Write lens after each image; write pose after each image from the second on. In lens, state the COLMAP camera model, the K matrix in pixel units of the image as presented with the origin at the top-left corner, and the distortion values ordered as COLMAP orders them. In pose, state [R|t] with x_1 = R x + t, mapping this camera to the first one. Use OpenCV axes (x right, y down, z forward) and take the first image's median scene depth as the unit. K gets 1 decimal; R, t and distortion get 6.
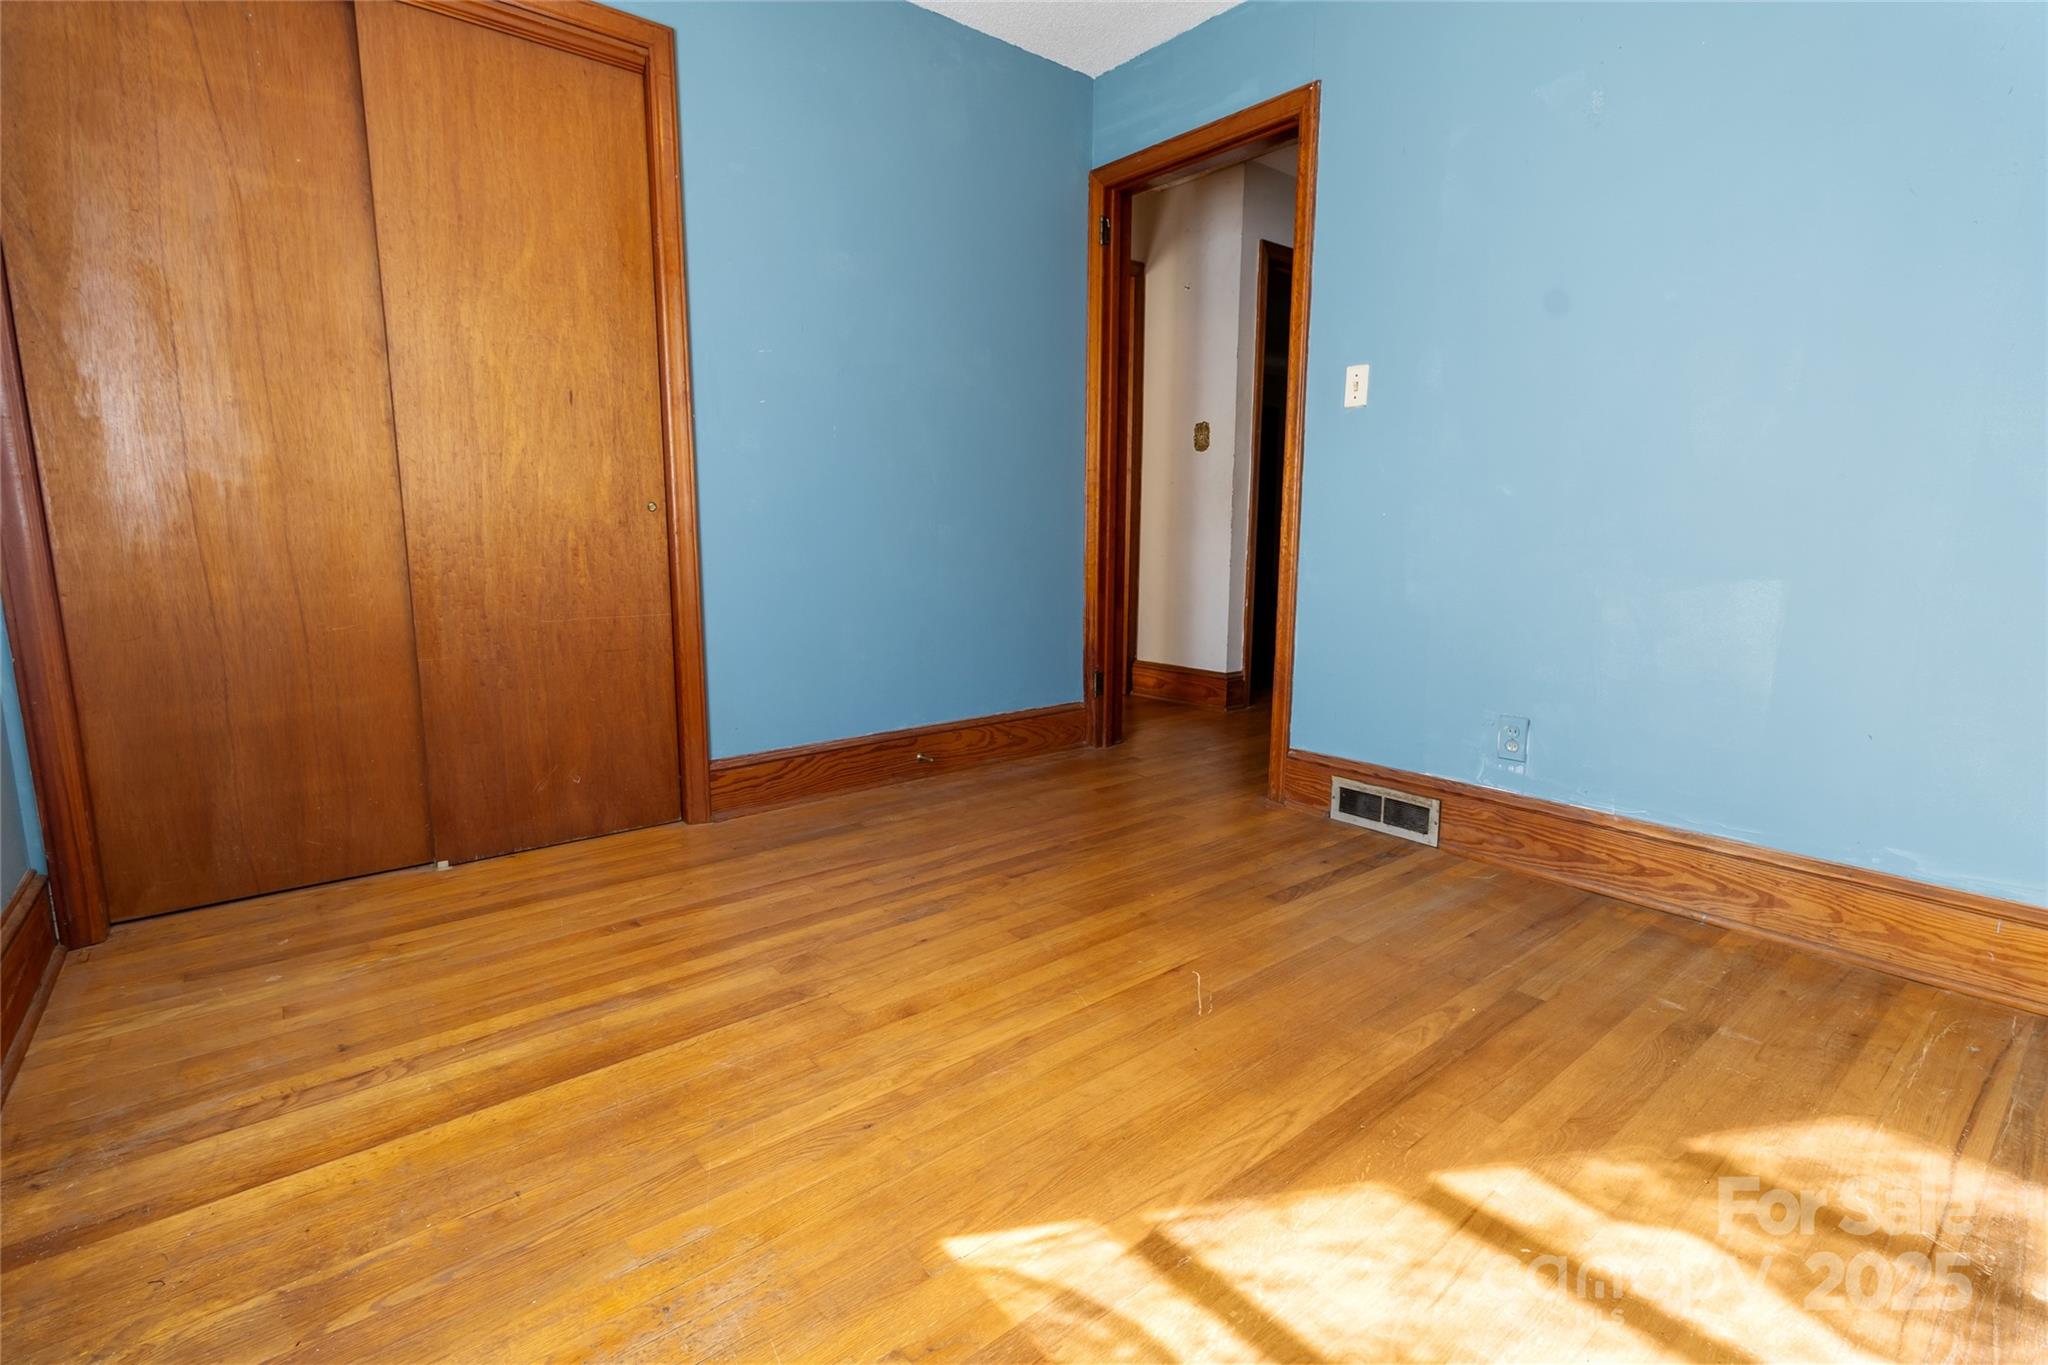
lens RADIAL K [[937.5, 0, 1032.3], [0, 937.5, 671.9], [0, 0, 1]] dist [0.003052, -0.000015]
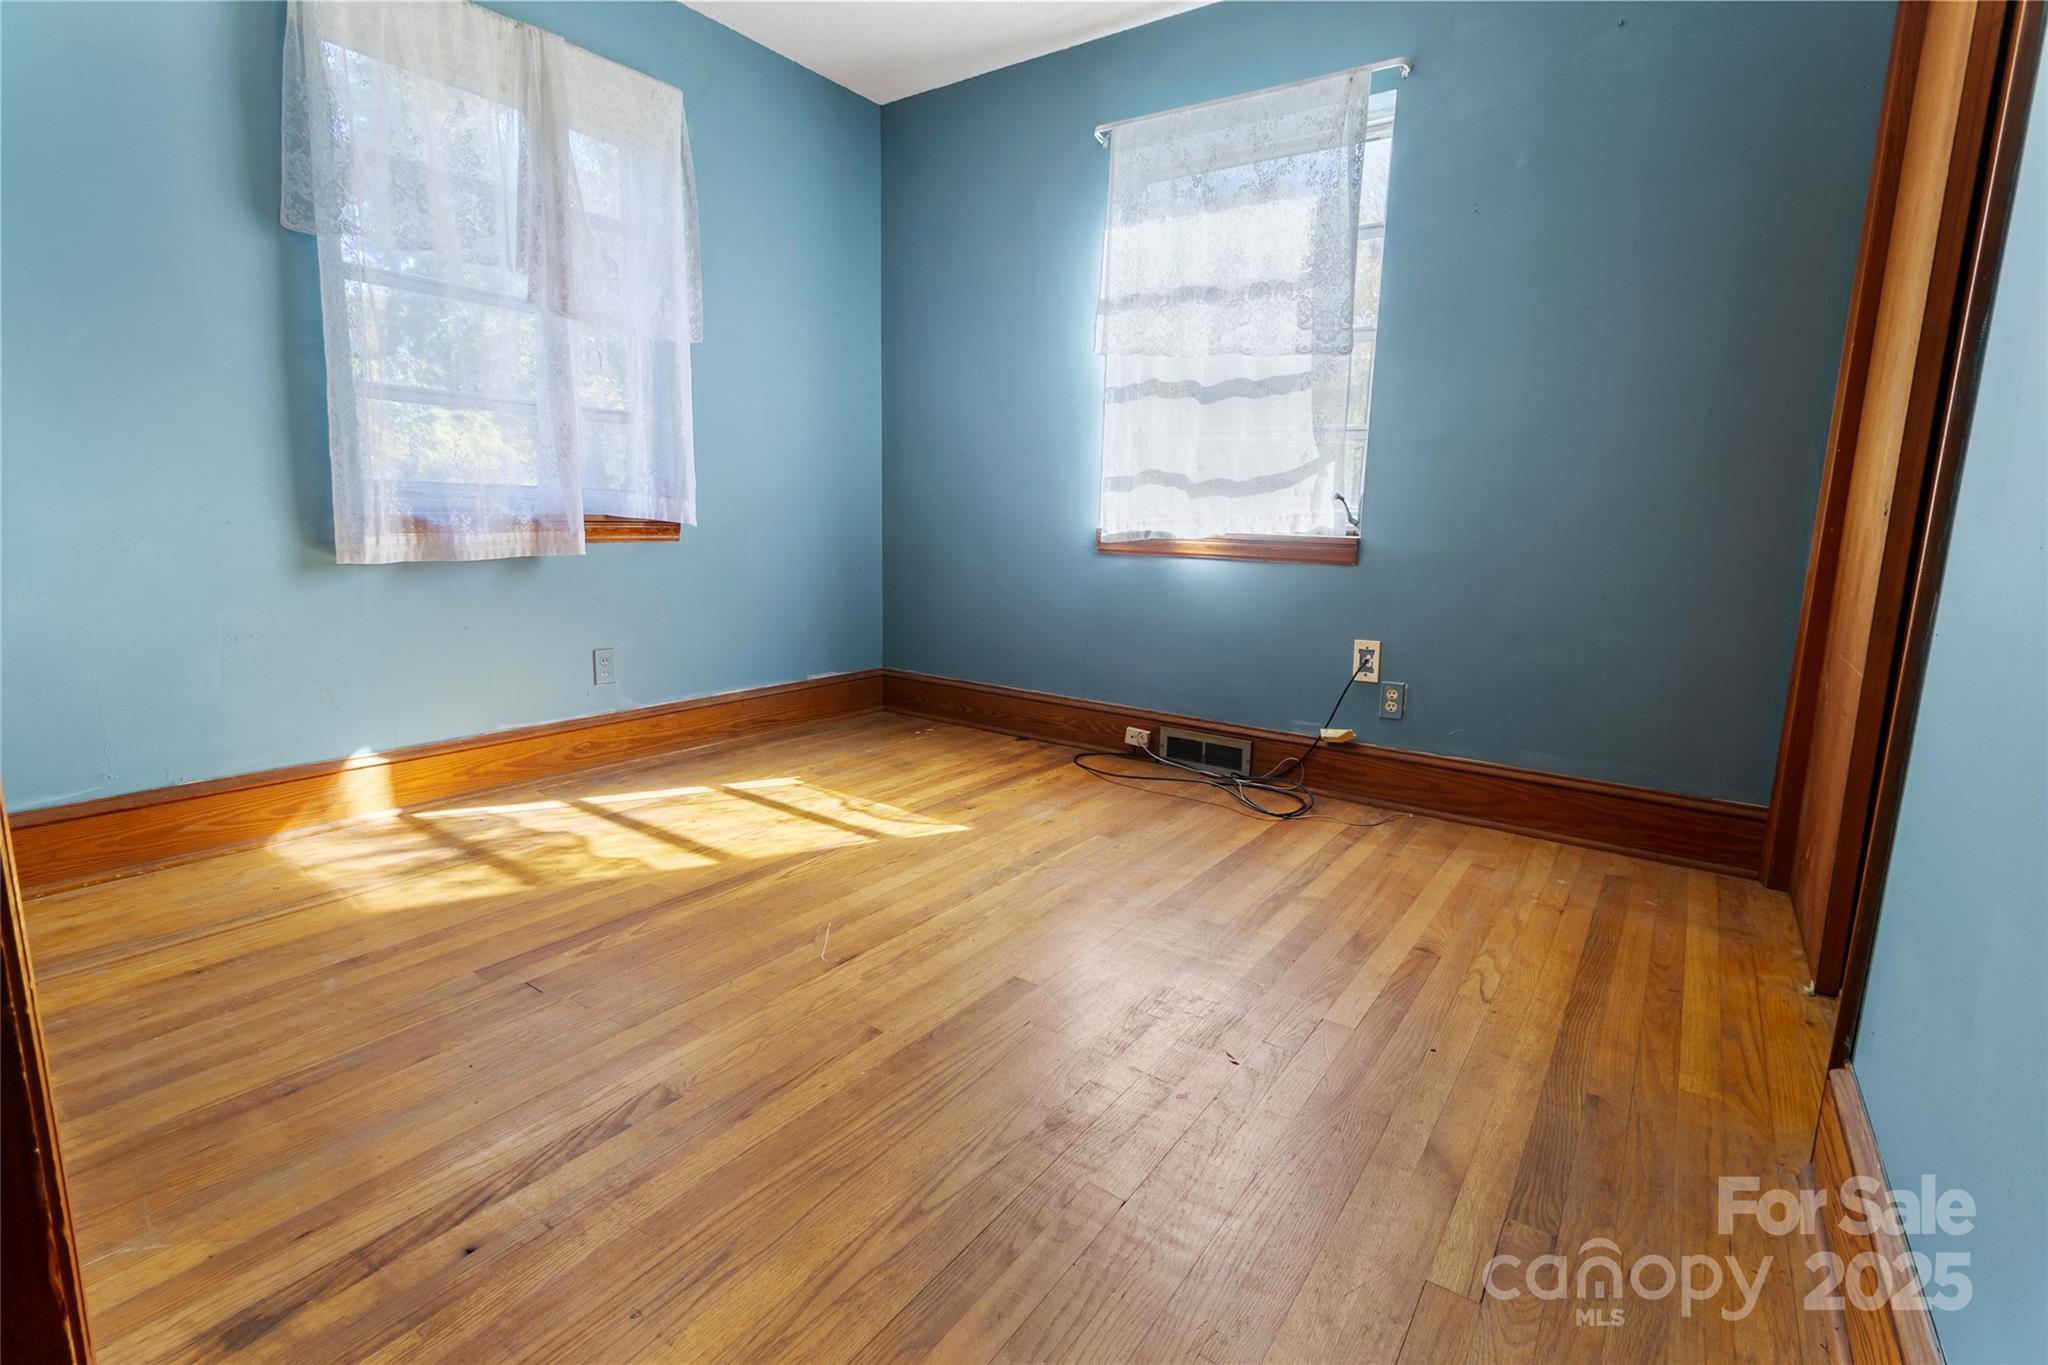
lens RADIAL K [[937.5, 0, 1032.3], [0, 937.5, 671.9], [0, 0, 1]] dist [0.003052, -0.000015]
pose [[-0.961886, 0.016070, -0.272978, 0.276234], [-0.072722, 0.947291, 0.312013, -0.347393], [0.263604, 0.319972, -0.910017, 2.239627]]
